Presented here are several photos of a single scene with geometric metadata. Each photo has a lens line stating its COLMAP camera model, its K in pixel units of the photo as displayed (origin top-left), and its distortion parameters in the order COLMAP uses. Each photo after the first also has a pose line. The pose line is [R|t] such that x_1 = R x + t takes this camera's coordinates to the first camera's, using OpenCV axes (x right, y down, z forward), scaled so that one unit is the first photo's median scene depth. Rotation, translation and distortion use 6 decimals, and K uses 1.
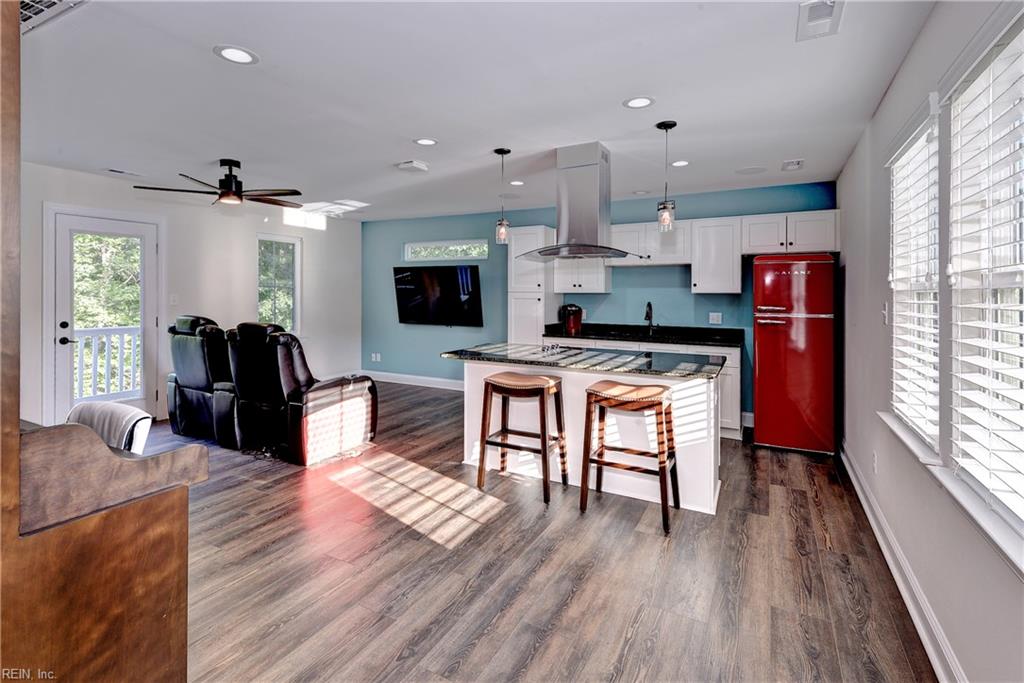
lens RADIAL K [[484.1, 0, 510.4], [0, 484.1, 294.2], [0, 0, 1]] dist [-0.000126, -0.000133]
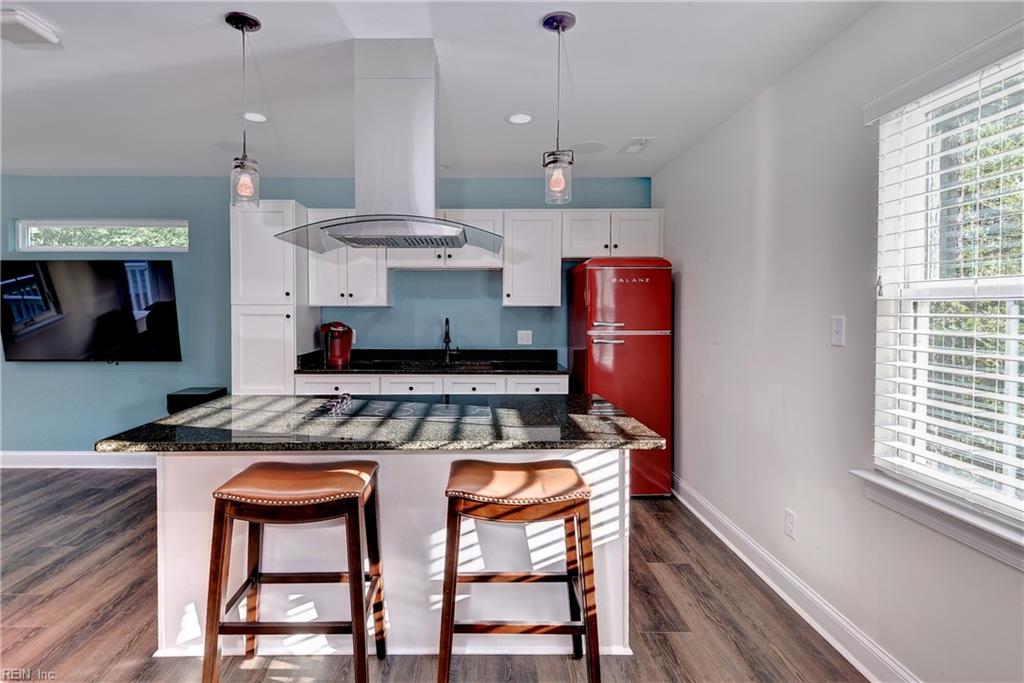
lens RADIAL K [[551.3, 0, 509.9], [0, 551.3, 313.7], [0, 0, 1]] dist [0.046962, -0.042316]
pose [[0.879686, -0.009208, 0.475466, -0.034958], [0.004361, 0.999927, 0.011296, 0.000846], [-0.475535, -0.007864, 0.879662, 0.248780]]
